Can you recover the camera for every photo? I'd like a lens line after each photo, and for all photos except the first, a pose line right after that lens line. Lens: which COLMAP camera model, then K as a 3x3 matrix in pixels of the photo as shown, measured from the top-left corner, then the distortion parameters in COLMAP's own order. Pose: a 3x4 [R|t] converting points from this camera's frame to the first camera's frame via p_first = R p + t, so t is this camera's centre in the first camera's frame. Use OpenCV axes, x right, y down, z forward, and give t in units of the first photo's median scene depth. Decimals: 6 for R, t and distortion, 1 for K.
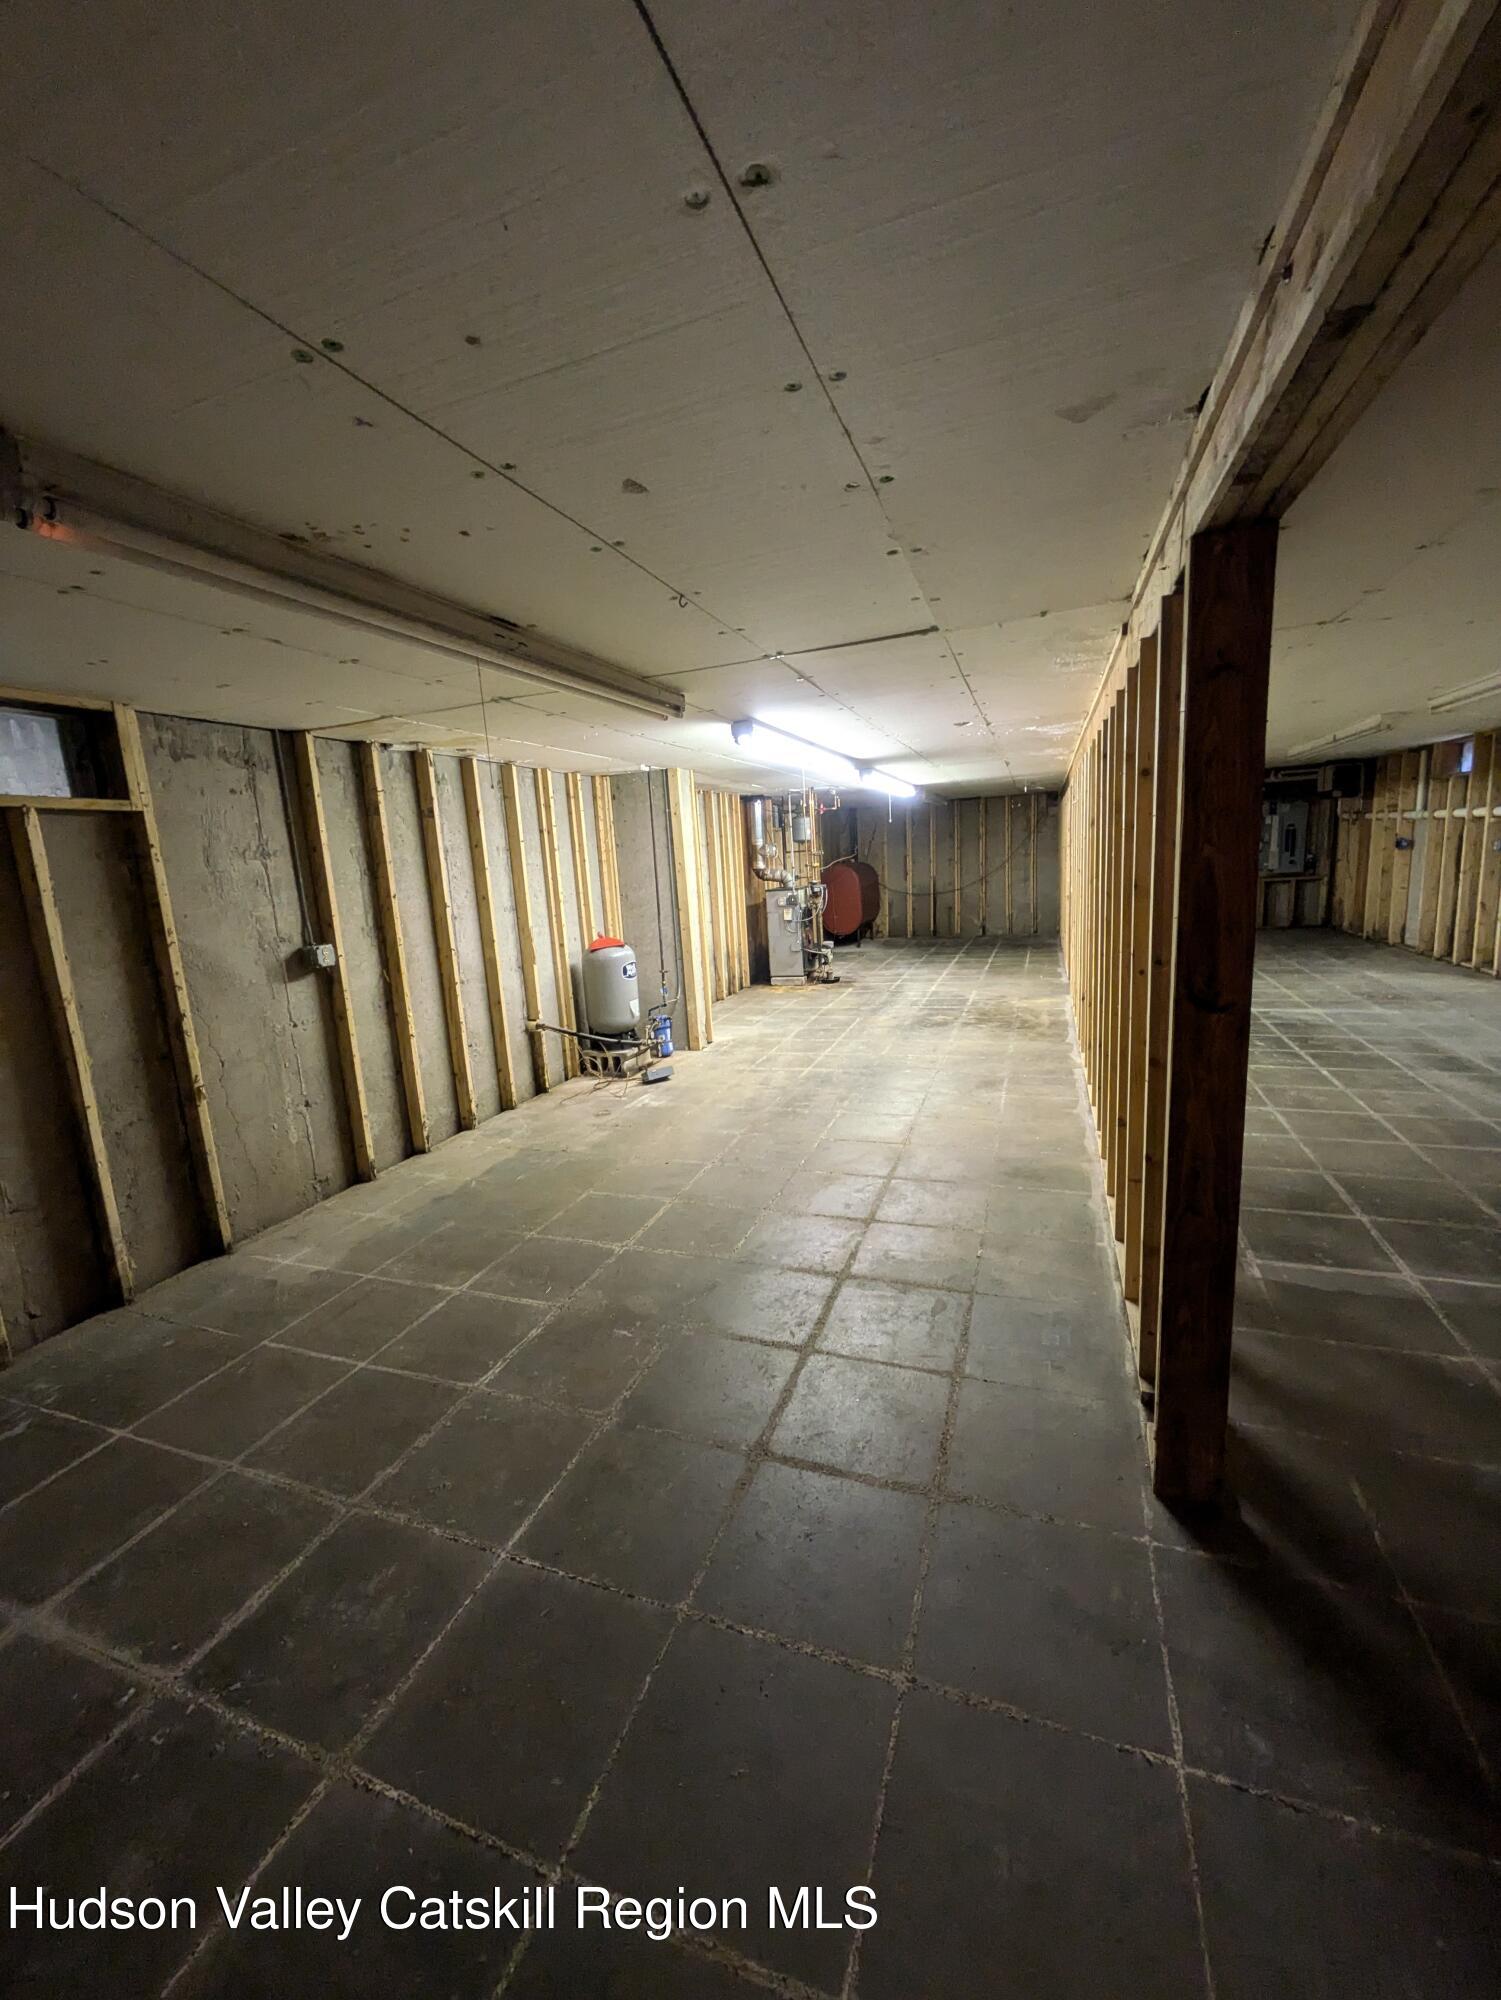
lens RADIAL K [[790.8, 0, 744.0], [0, 790.8, 1005.7], [0, 0, 1]] dist [-0.005886, 0.004694]
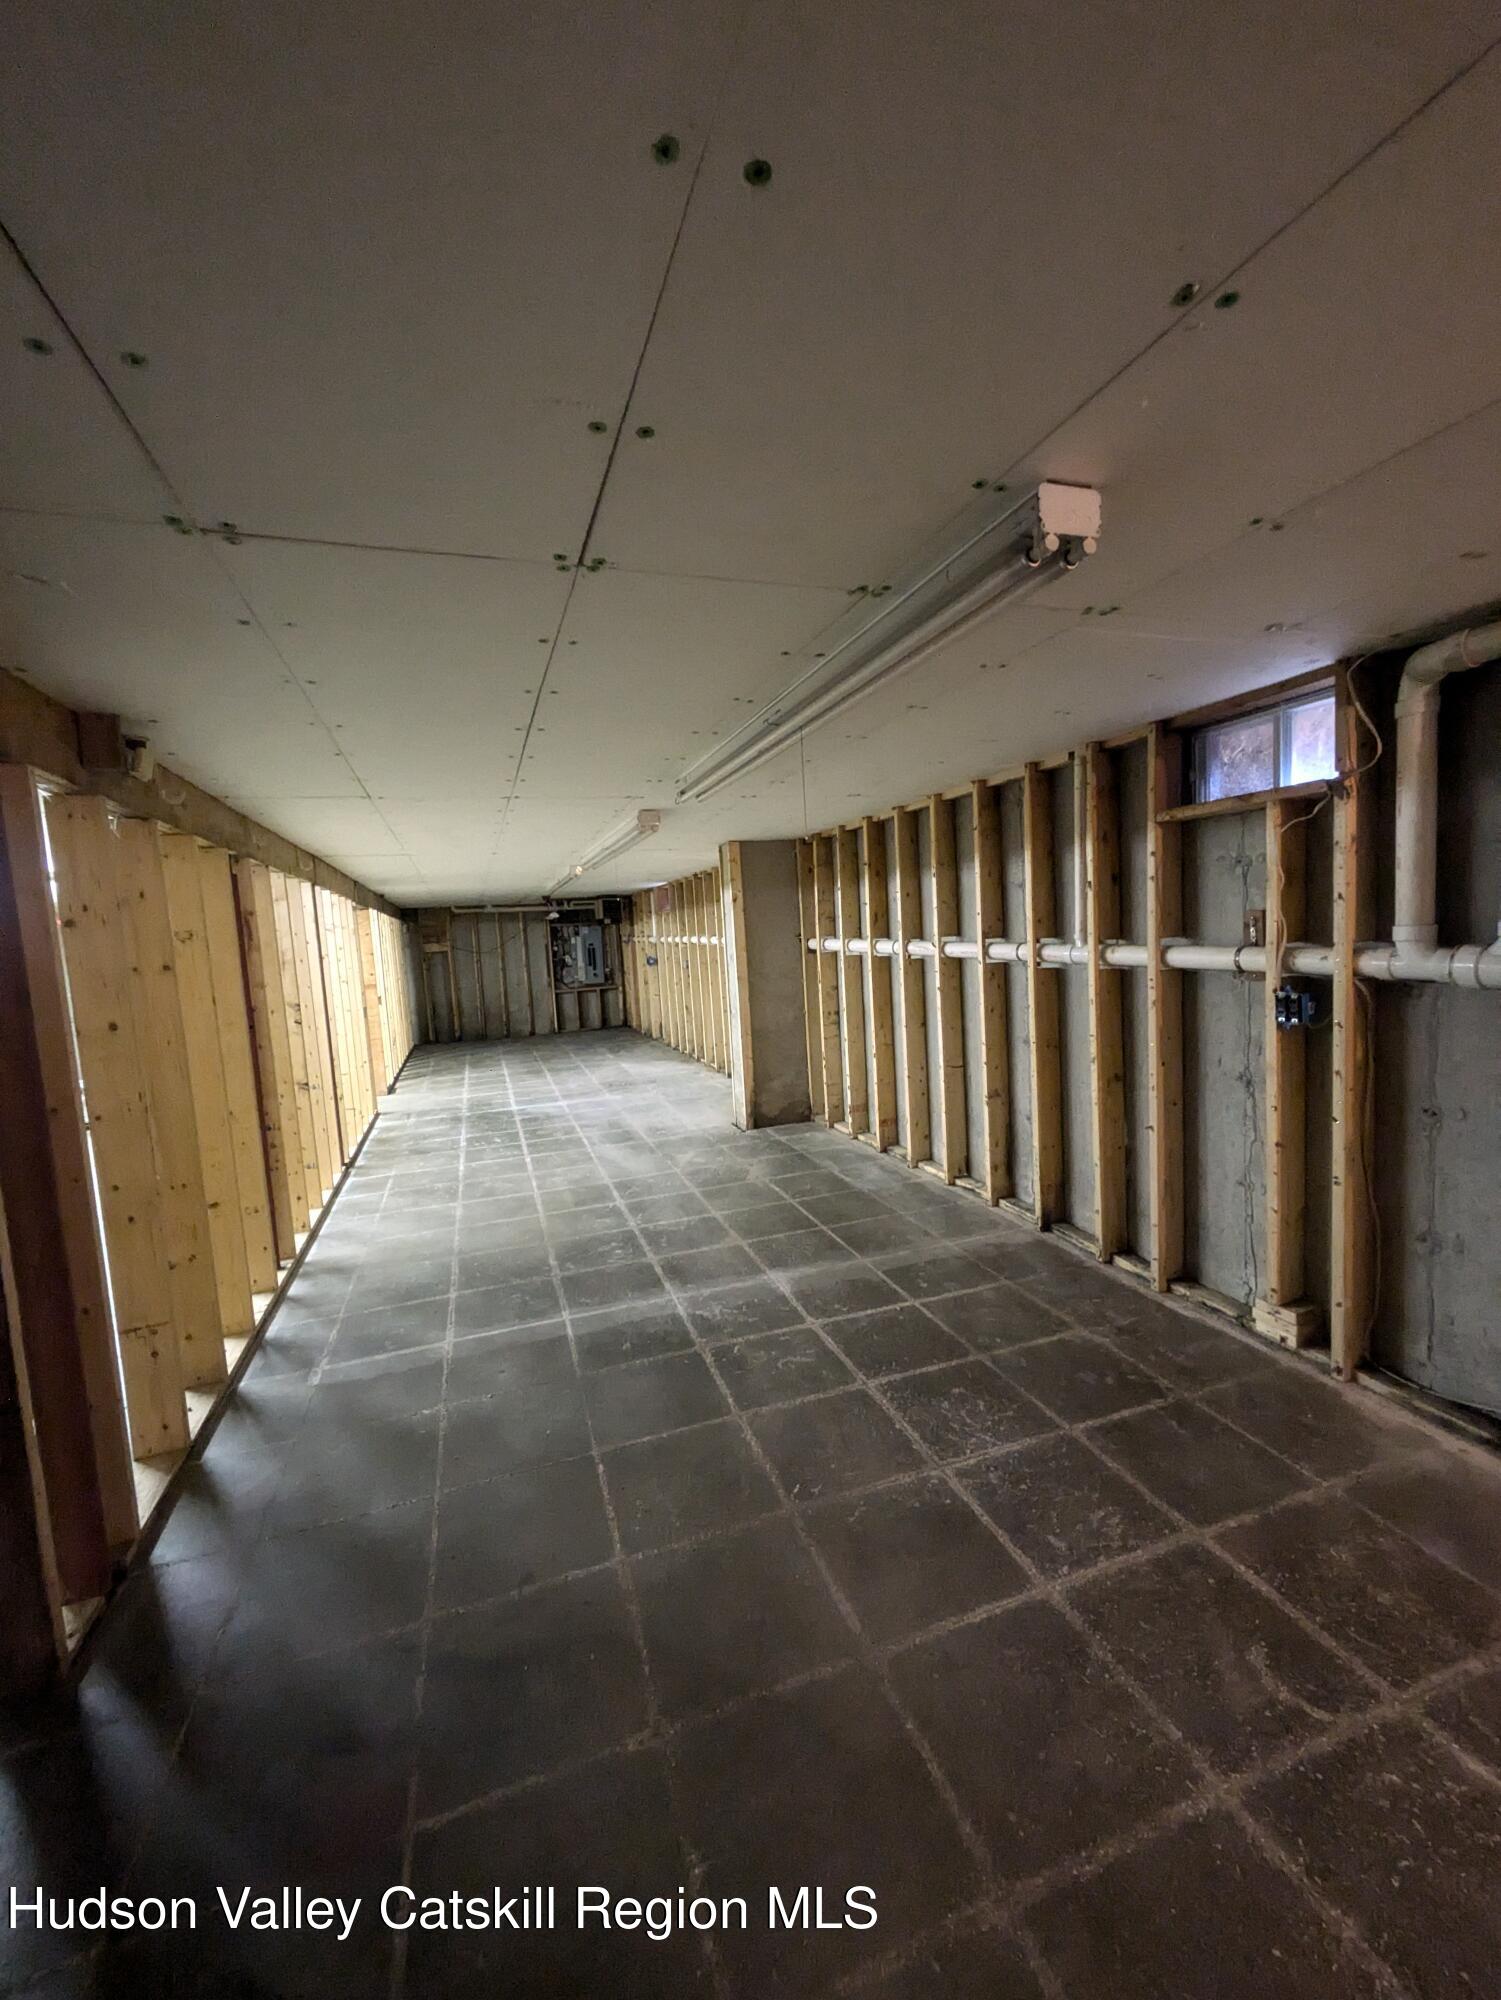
lens RADIAL K [[790.8, 0, 744.0], [0, 790.8, 1005.7], [0, 0, 1]] dist [-0.005886, 0.004694]
pose [[0.772570, -0.037721, 0.633808, 0.122077], [0.122527, 0.988327, -0.090532, 0.001820], [-0.622994, 0.147601, 0.768174, -0.069621]]
